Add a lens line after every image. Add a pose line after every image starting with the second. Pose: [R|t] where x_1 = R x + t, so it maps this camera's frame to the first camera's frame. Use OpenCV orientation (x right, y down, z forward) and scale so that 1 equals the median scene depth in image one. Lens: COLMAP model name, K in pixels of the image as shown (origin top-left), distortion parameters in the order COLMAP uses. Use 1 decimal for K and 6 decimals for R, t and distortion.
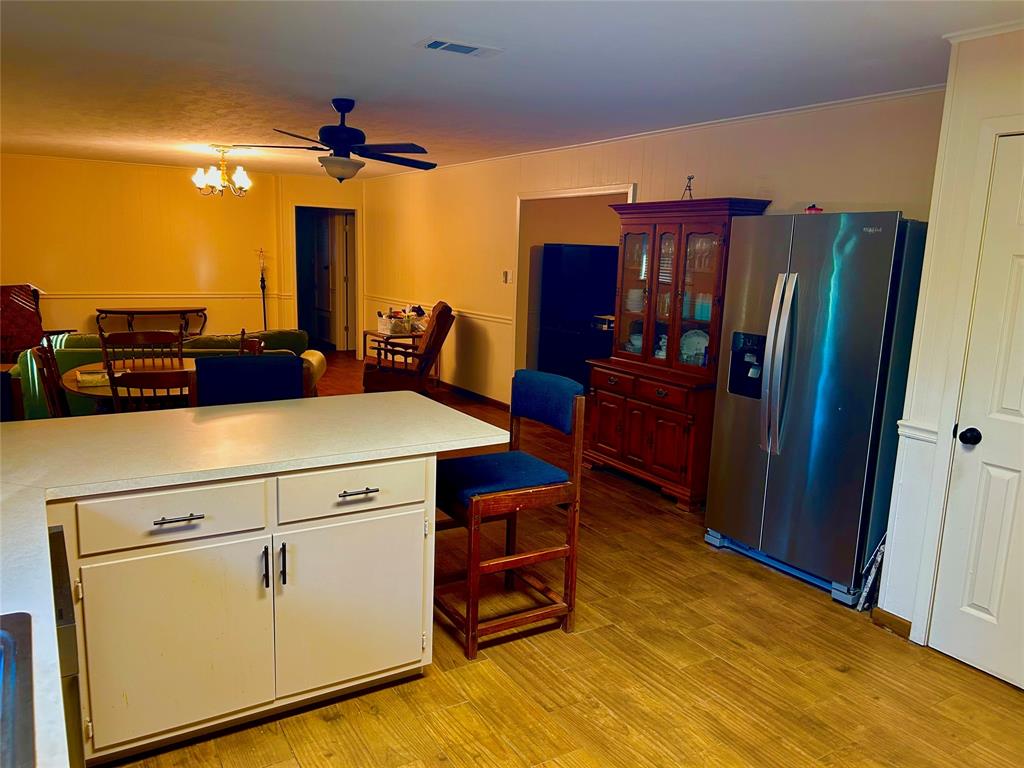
lens RADIAL K [[775.1, 0, 512.0], [0, 775.1, 384.0], [0, 0, 1]] dist [0.036289, -0.000547]
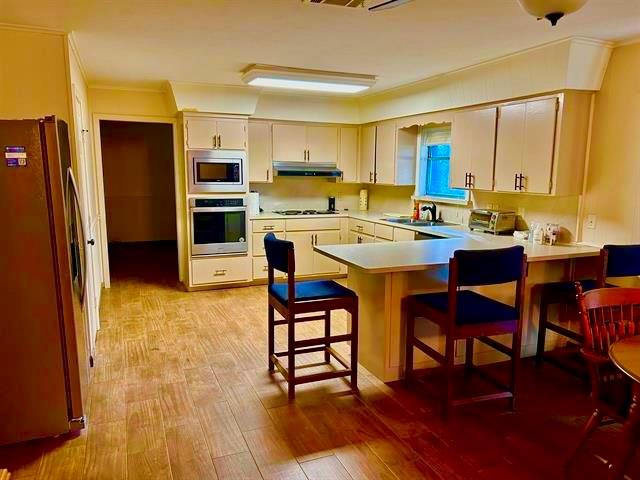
lens RADIAL K [[484.4, 0, 320.0], [0, 484.4, 240.0], [0, 0, 1]] dist [0.036289, -0.000547]
pose [[-0.986965, -0.062098, 0.148473, -0.116014], [-0.011209, 0.946845, 0.321496, -0.203425], [-0.160545, 0.315641, -0.935198, 1.203276]]
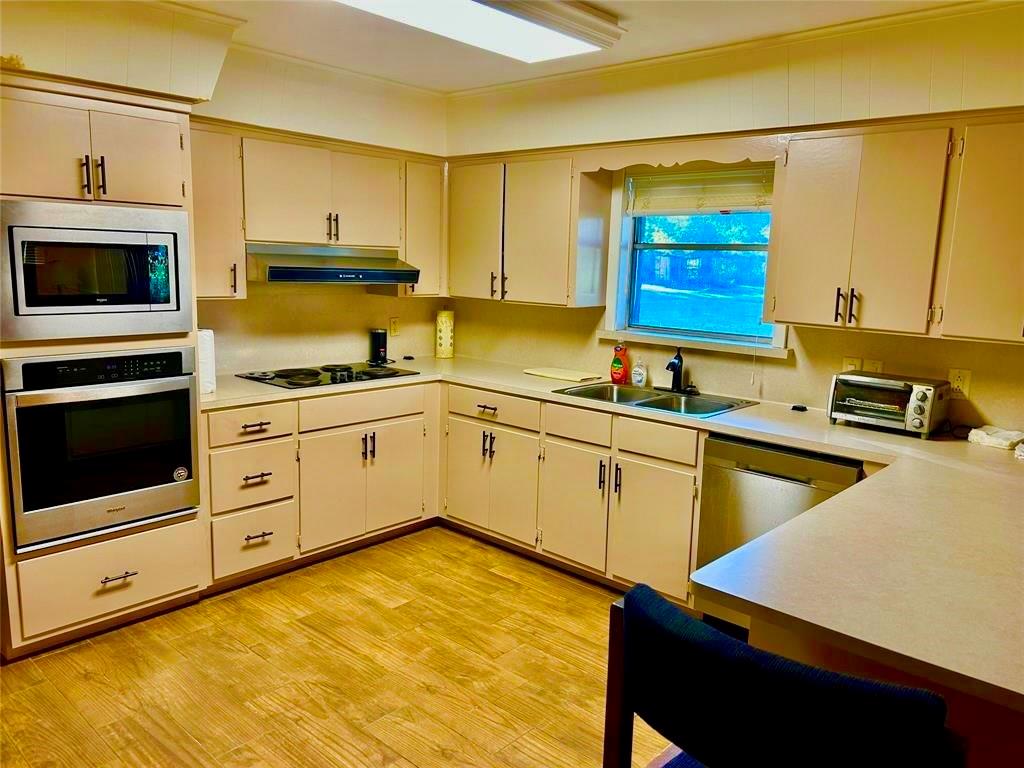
lens RADIAL K [[759.3, 0, 512.0], [0, 759.3, 384.0], [0, 0, 1]] dist [0.005688, 0.000000]
pose [[-0.957169, -0.011172, -0.289315, 0.163933], [-0.108309, 0.940520, 0.322011, -0.123028], [0.268510, 0.339554, -0.901446, 0.747659]]
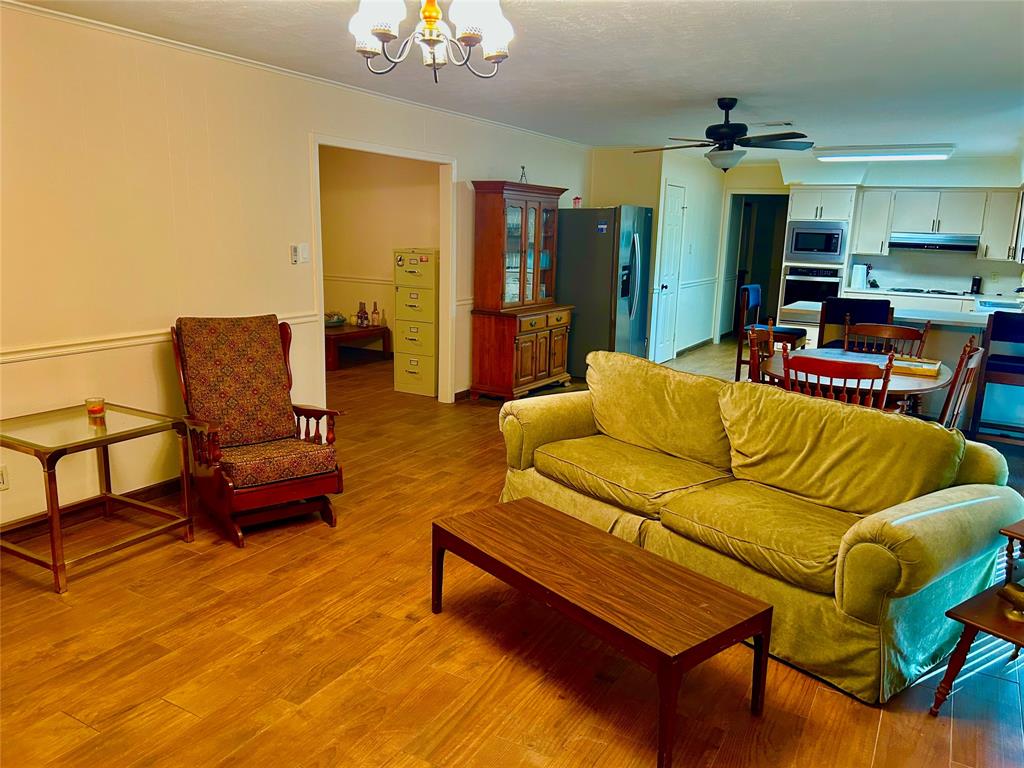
lens RADIAL K [[775.1, 0, 512.0], [0, 775.1, 384.0], [0, 0, 1]] dist [0.036289, -0.000547]
pose [[-0.476420, -0.219537, 0.851368, -1.013933], [0.107593, 0.946489, 0.304274, -0.311702], [-0.872609, 0.236564, -0.427306, 1.646923]]
